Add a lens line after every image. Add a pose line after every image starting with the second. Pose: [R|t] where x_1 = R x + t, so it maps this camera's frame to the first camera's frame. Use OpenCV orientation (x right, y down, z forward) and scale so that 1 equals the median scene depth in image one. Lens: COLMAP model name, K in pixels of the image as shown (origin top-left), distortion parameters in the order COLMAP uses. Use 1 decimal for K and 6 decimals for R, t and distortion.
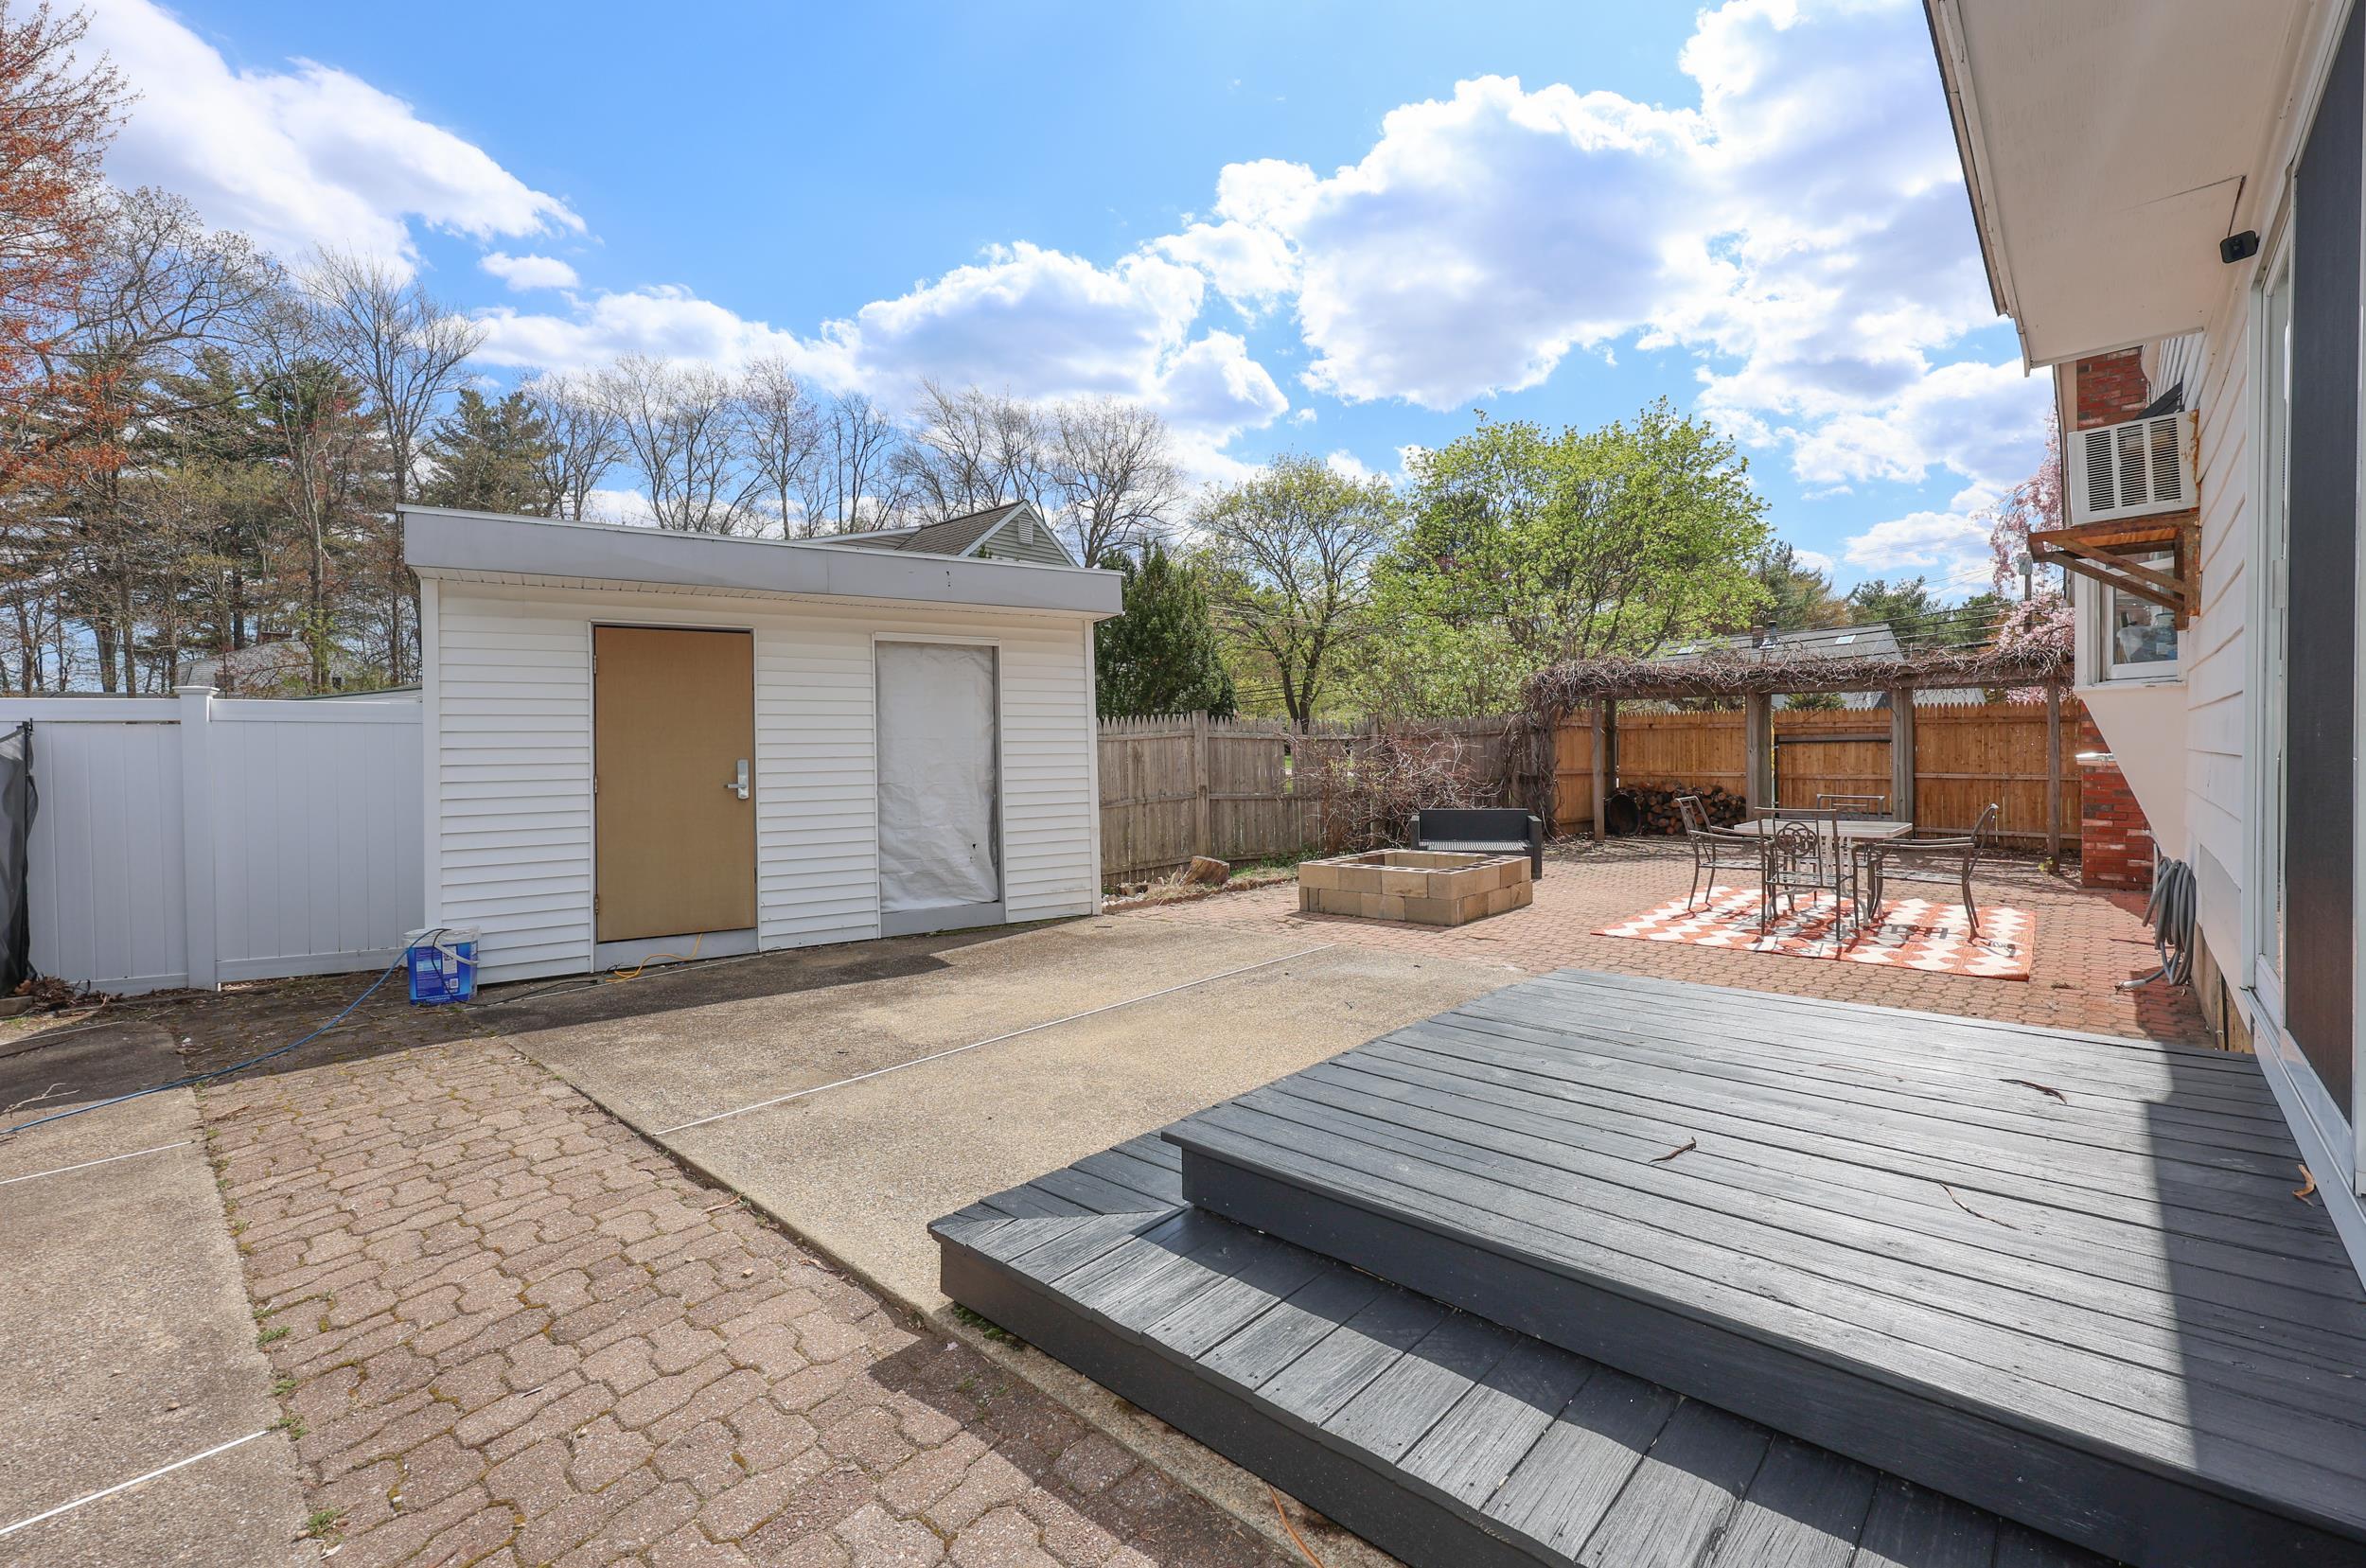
lens RADIAL K [[985.6, 0, 1196.0], [0, 985.6, 770.8], [0, 0, 1]] dist [-0.003862, -0.000039]
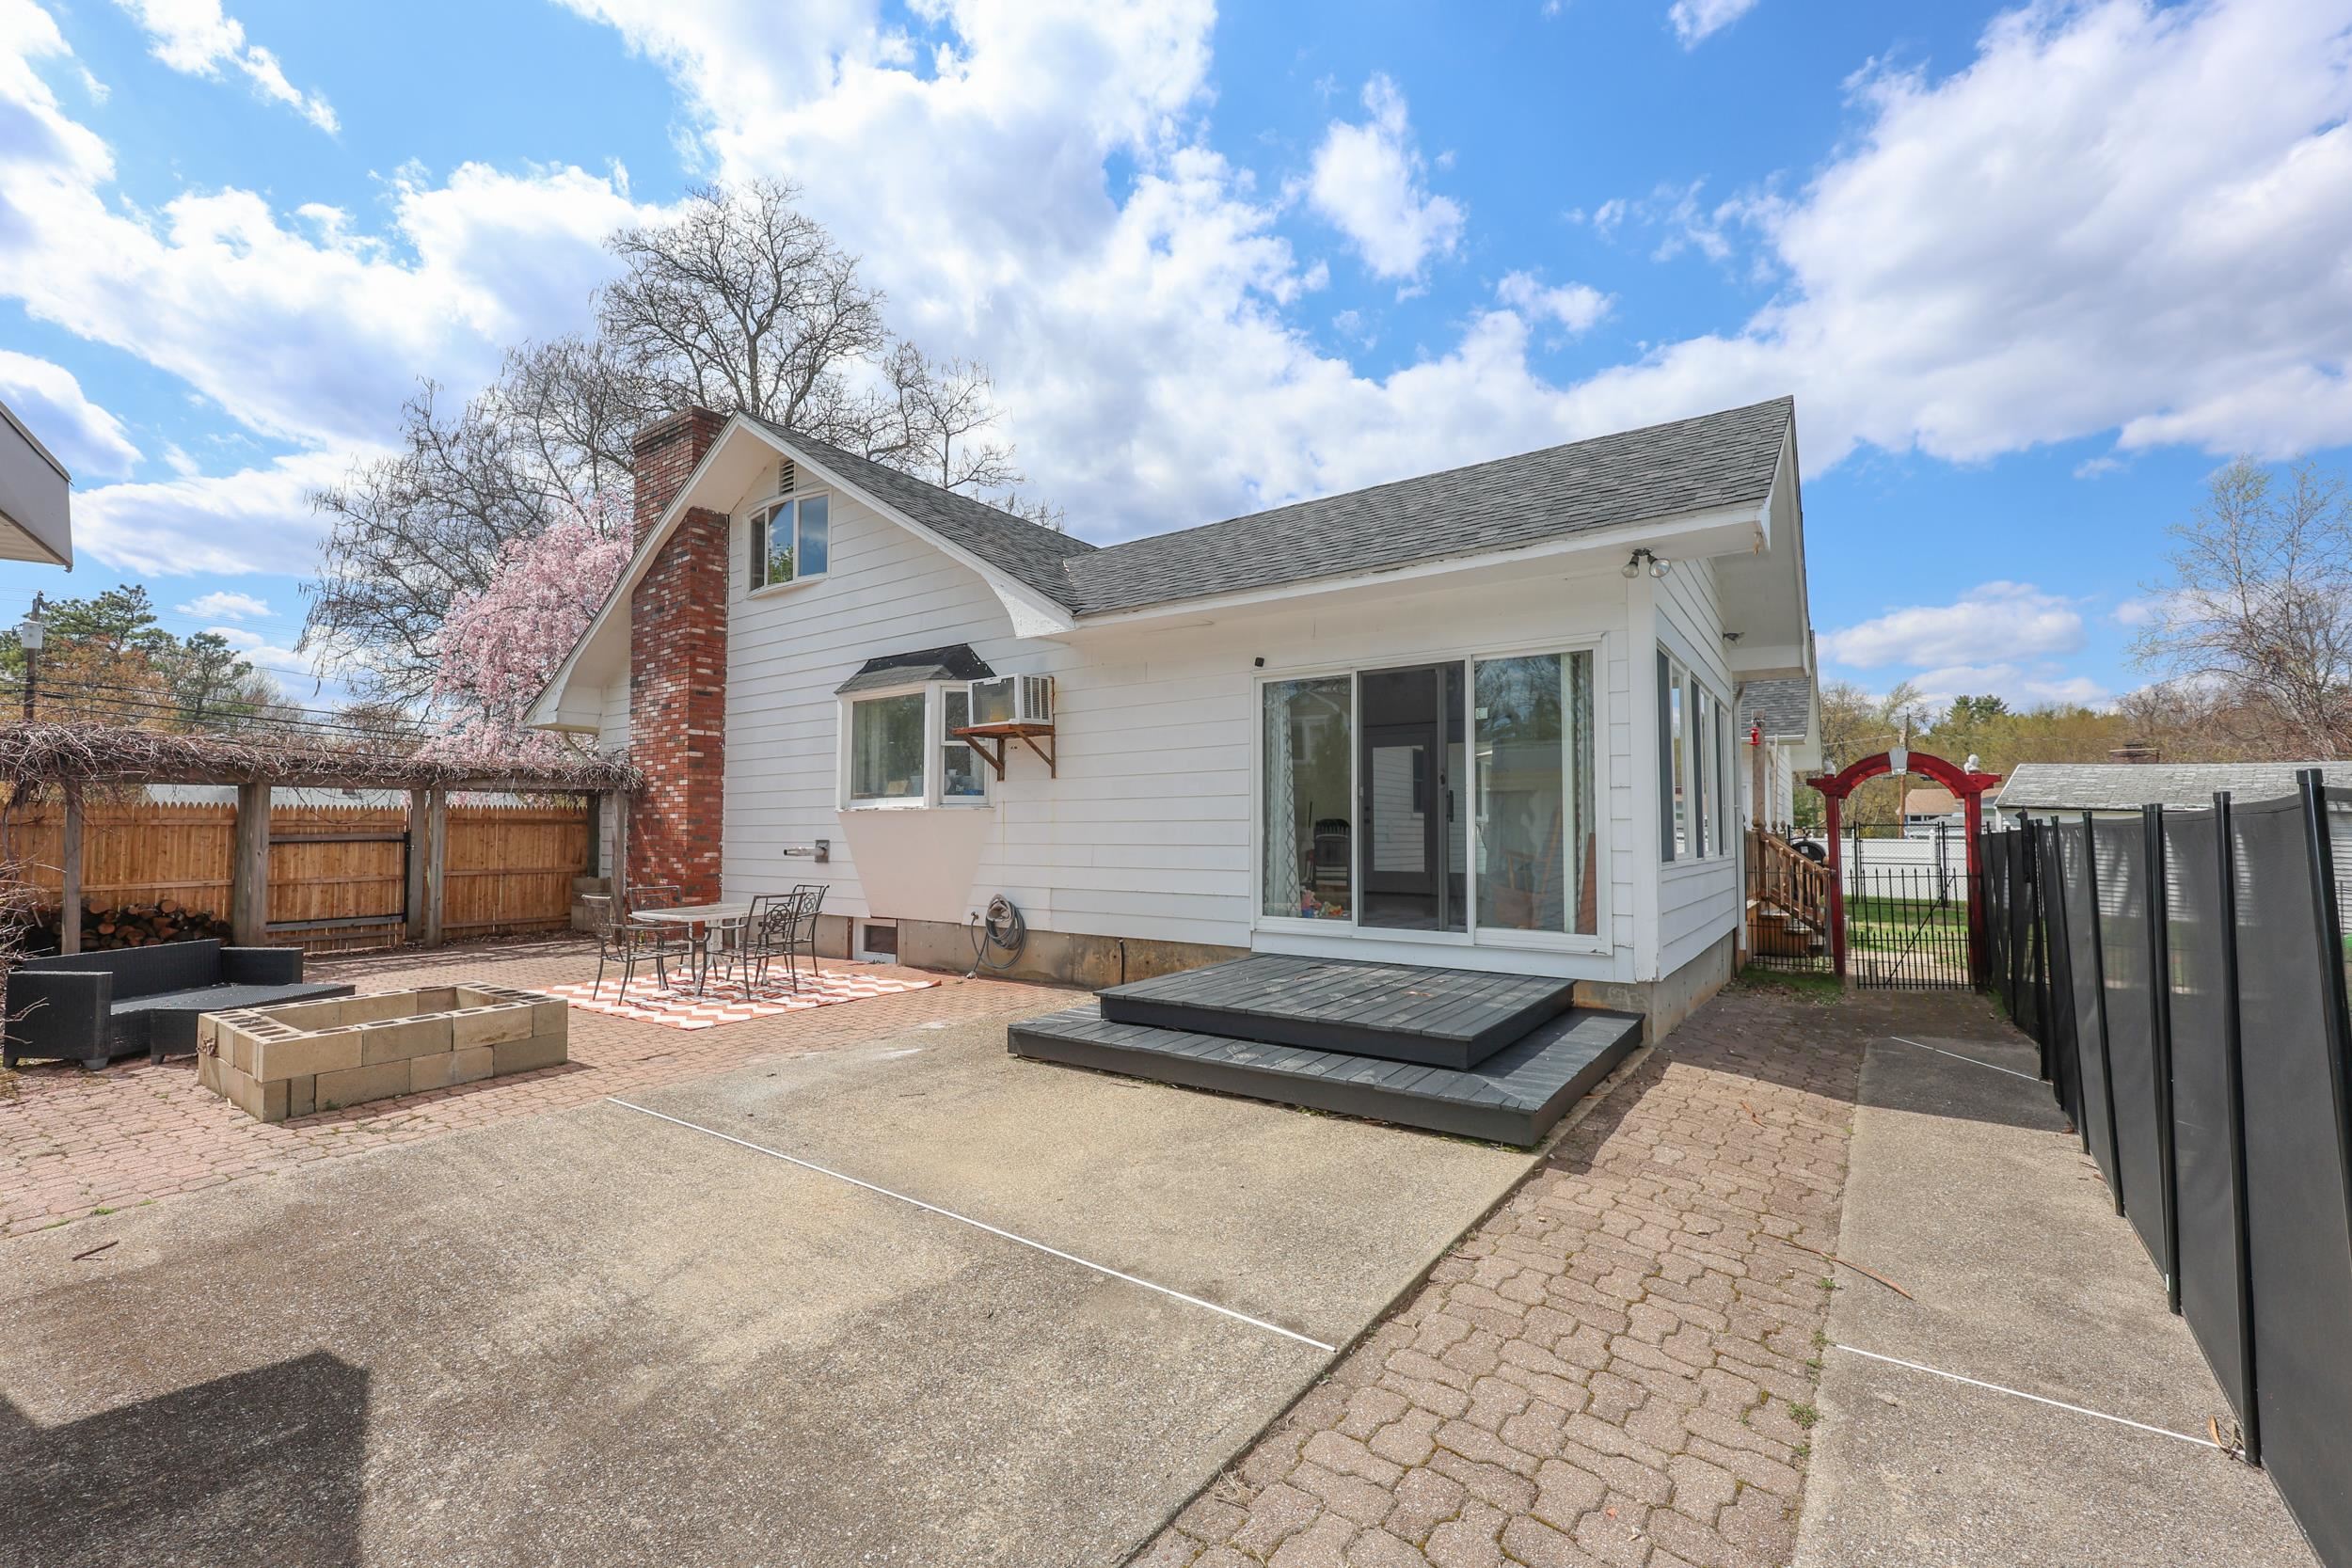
lens RADIAL K [[979.7, 0, 1189.1], [0, 979.7, 786.3], [0, 0, 1]] dist [-0.003862, -0.000039]
pose [[-0.103608, 0.056242, 0.993027, -1.374683], [0.031728, 0.998079, -0.053218, -0.030020], [-0.994112, 0.025993, -0.105193, 1.235400]]
